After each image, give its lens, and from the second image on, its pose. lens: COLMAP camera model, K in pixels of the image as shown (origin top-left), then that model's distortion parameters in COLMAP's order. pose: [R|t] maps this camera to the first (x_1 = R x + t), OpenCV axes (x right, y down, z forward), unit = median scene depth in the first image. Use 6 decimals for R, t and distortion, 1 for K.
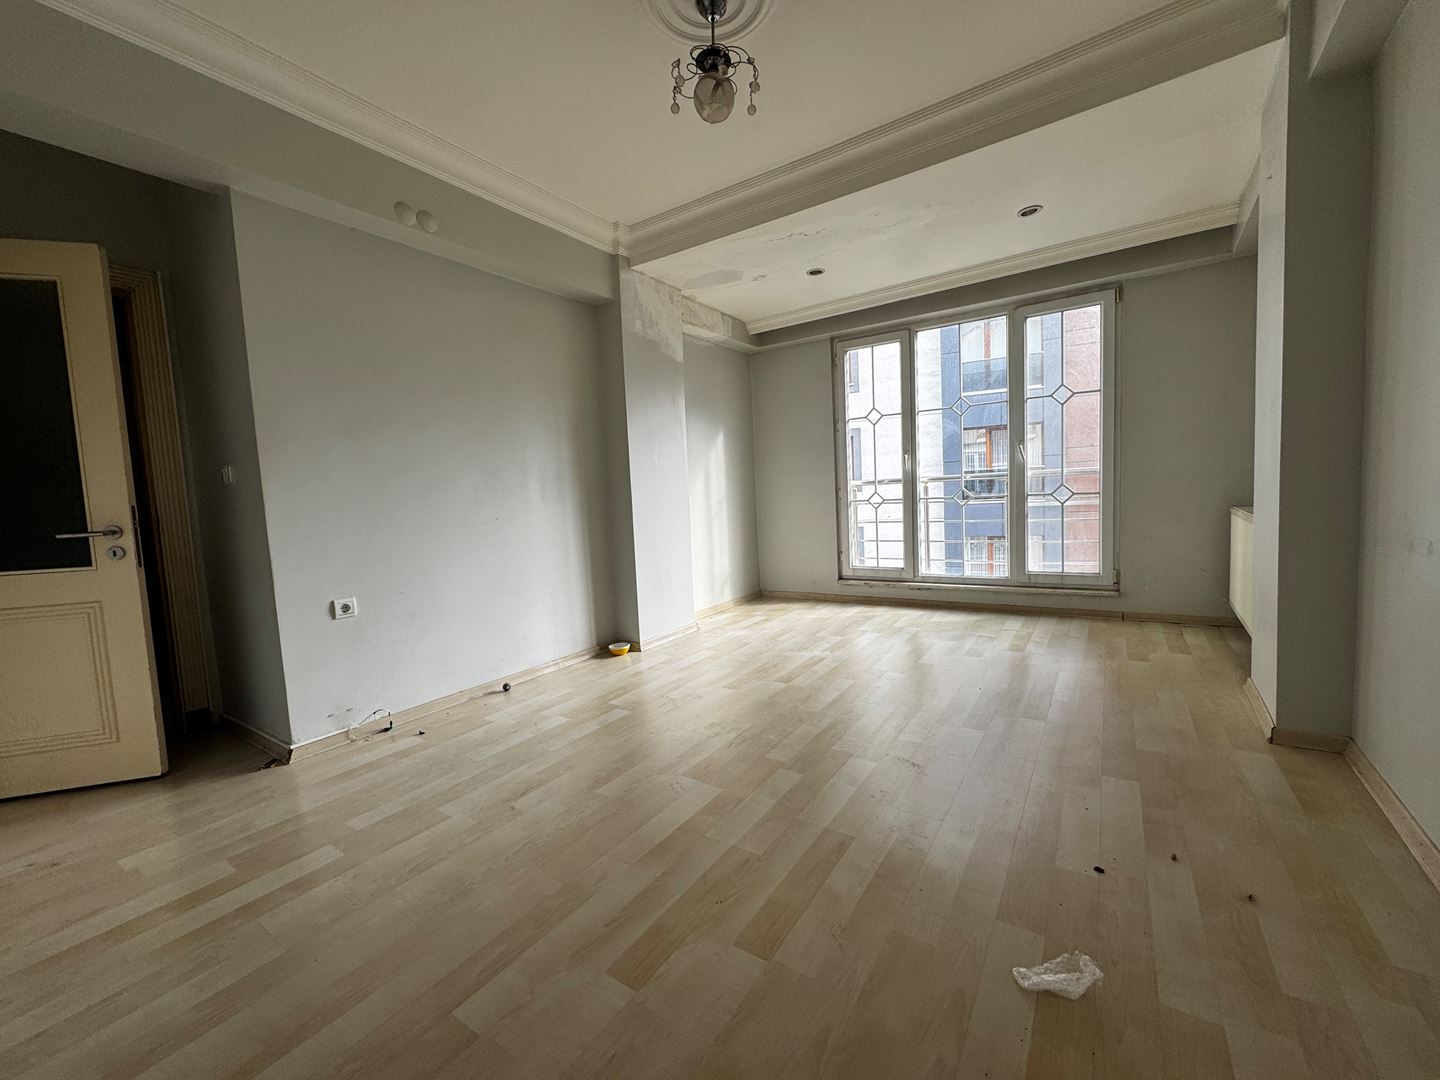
lens RADIAL K [[573.5, 0, 724.9], [0, 573.5, 540.4], [0, 0, 1]] dist [-0.003245, -0.000038]
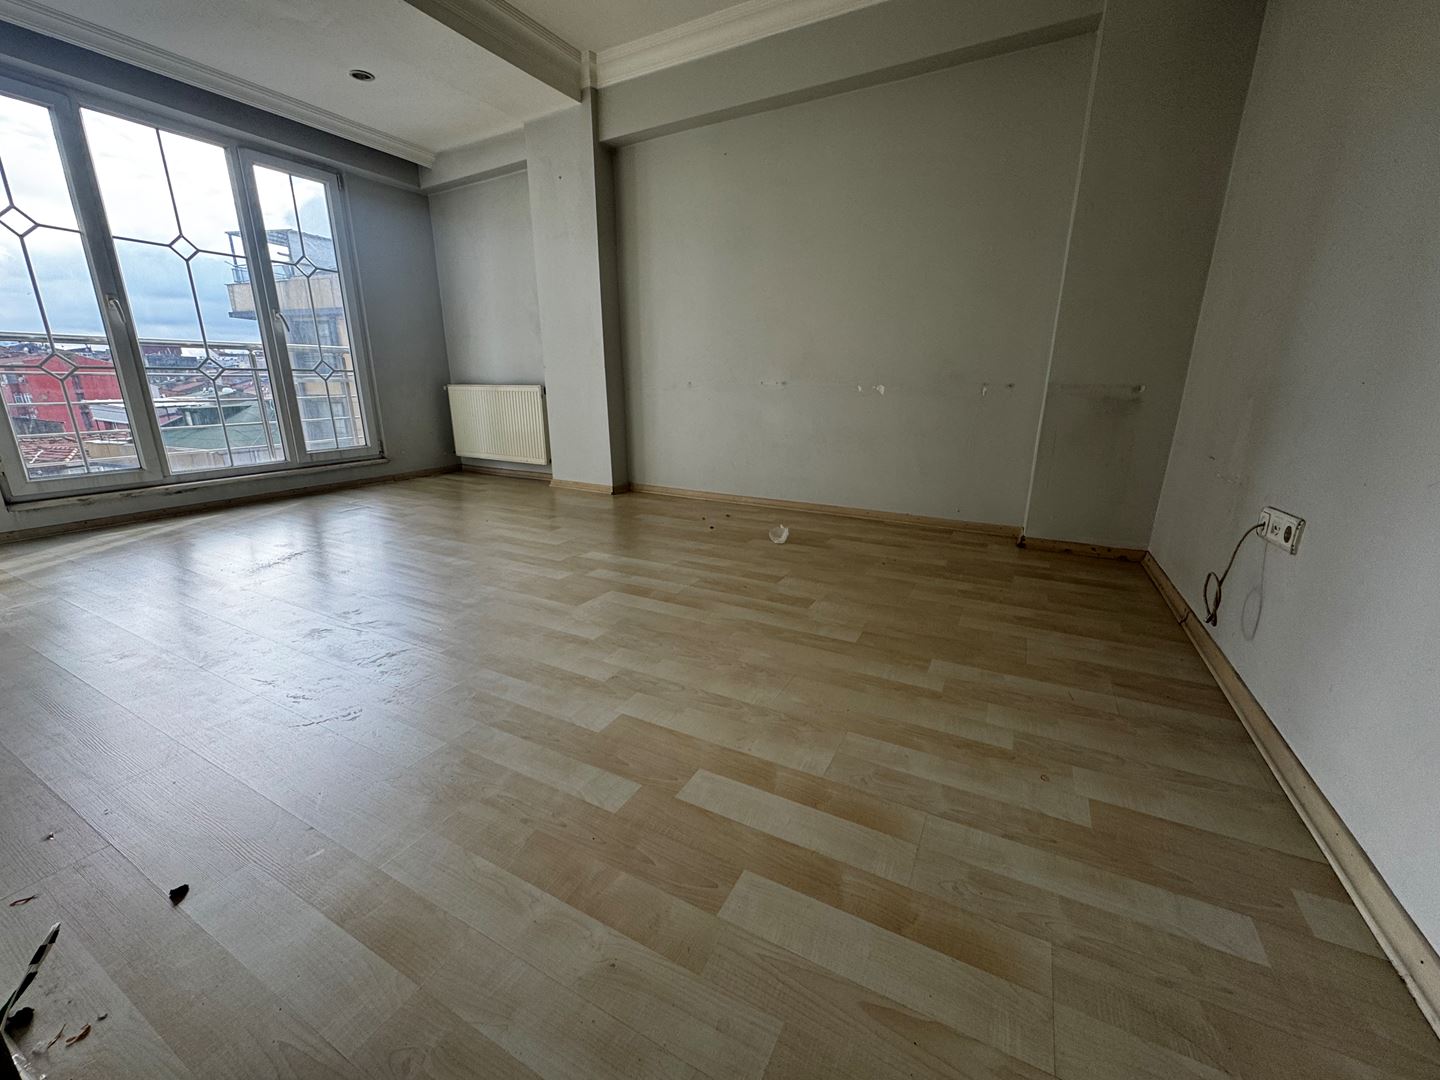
lens RADIAL K [[573.5, 0, 719.0], [0, 573.5, 538.1], [0, 0, 1]] dist [-0.003245, -0.000038]
pose [[-0.096919, -0.217887, 0.971150, -0.813509], [0.089656, 0.969865, 0.226547, 0.062941], [-0.991246, 0.109027, -0.074464, 0.617328]]
